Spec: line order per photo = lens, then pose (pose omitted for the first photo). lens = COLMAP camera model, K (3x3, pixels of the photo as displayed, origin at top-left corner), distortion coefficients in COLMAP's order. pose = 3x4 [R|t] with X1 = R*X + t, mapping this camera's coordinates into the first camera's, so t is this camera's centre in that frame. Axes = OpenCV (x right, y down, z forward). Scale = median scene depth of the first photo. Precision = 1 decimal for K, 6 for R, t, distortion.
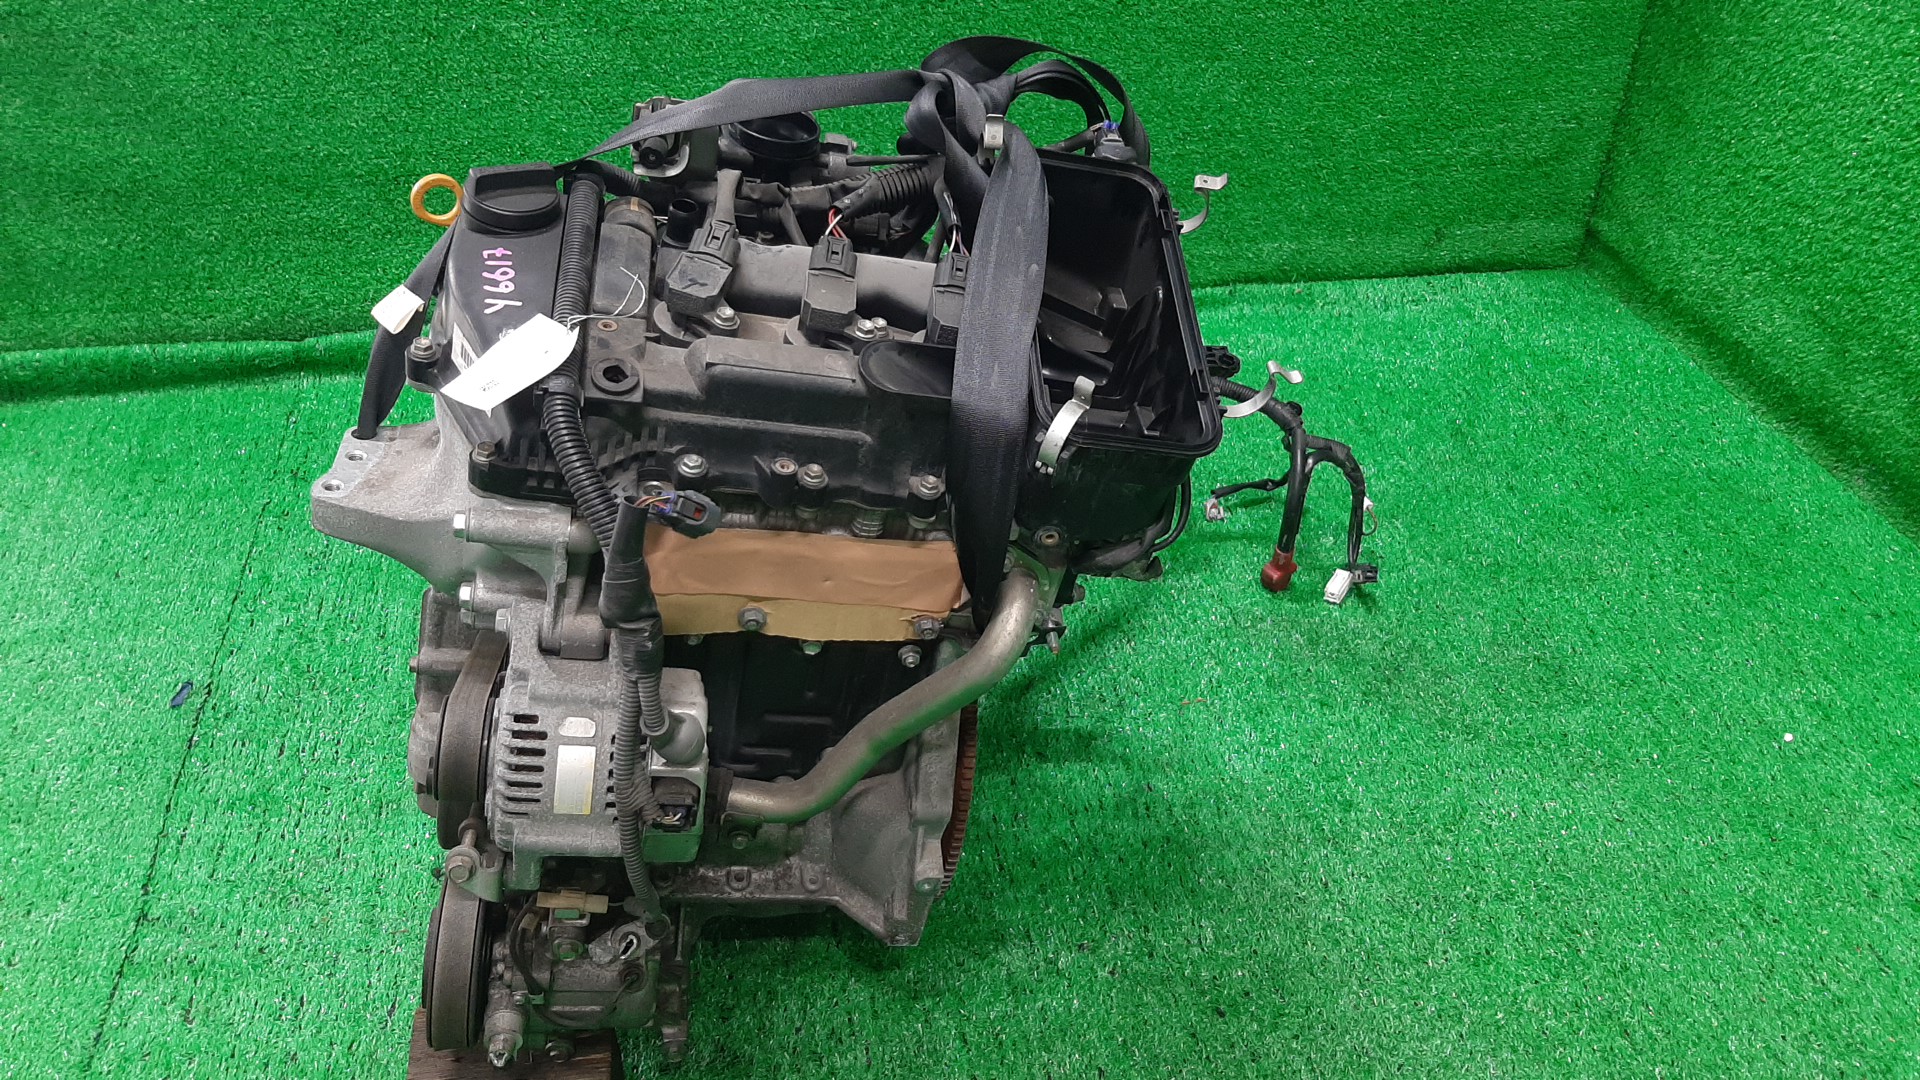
lens RADIAL K [[1481.7, 0, 960.0], [0, 1481.7, 540.0], [0, 0, 1]] dist [0.049602, -0.106074]
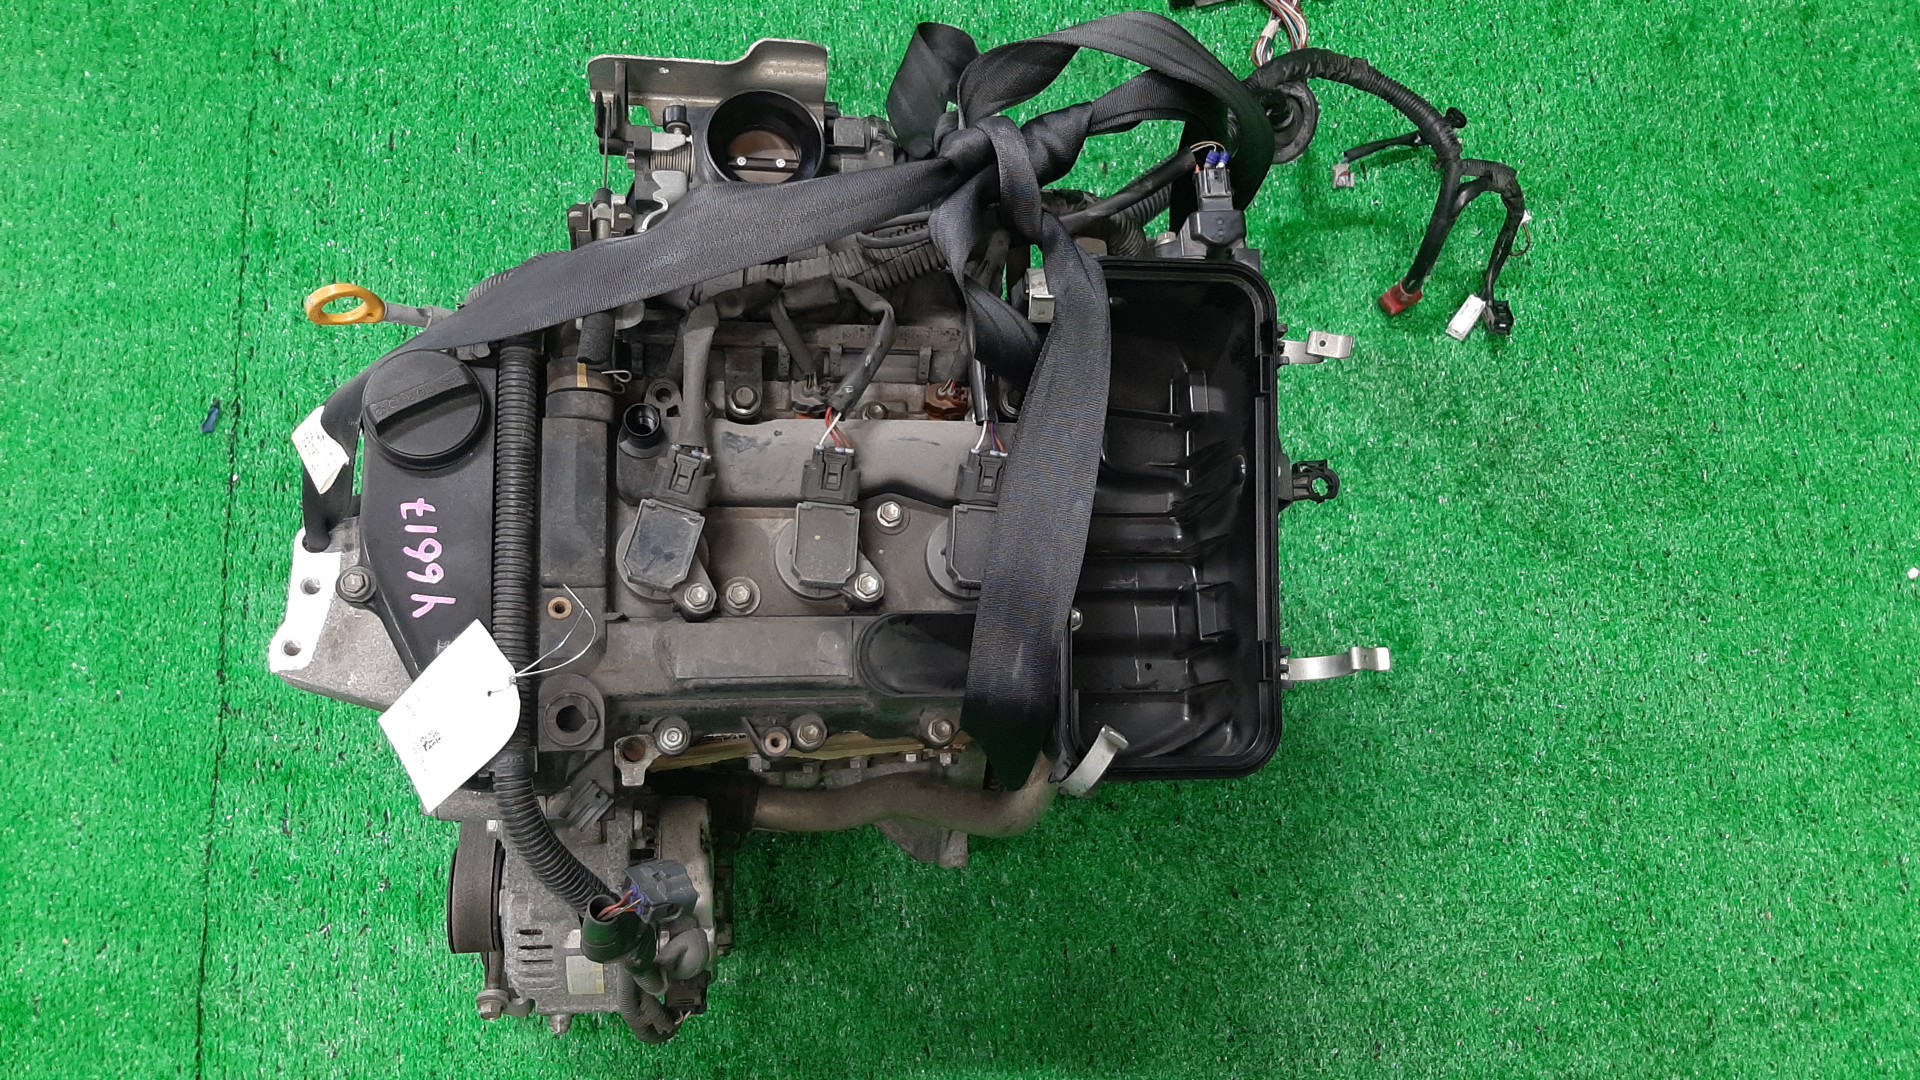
lens RADIAL K [[1485.7, 0, 970.8], [0, 1485.7, 541.3], [0, 0, 1]] dist [0.047275, -0.095534]
pose [[0.996494, 0.064890, -0.052813, 0.033194], [-0.023532, 0.823132, 0.567362, -0.586214], [0.080288, -0.564130, 0.821773, 0.305703]]
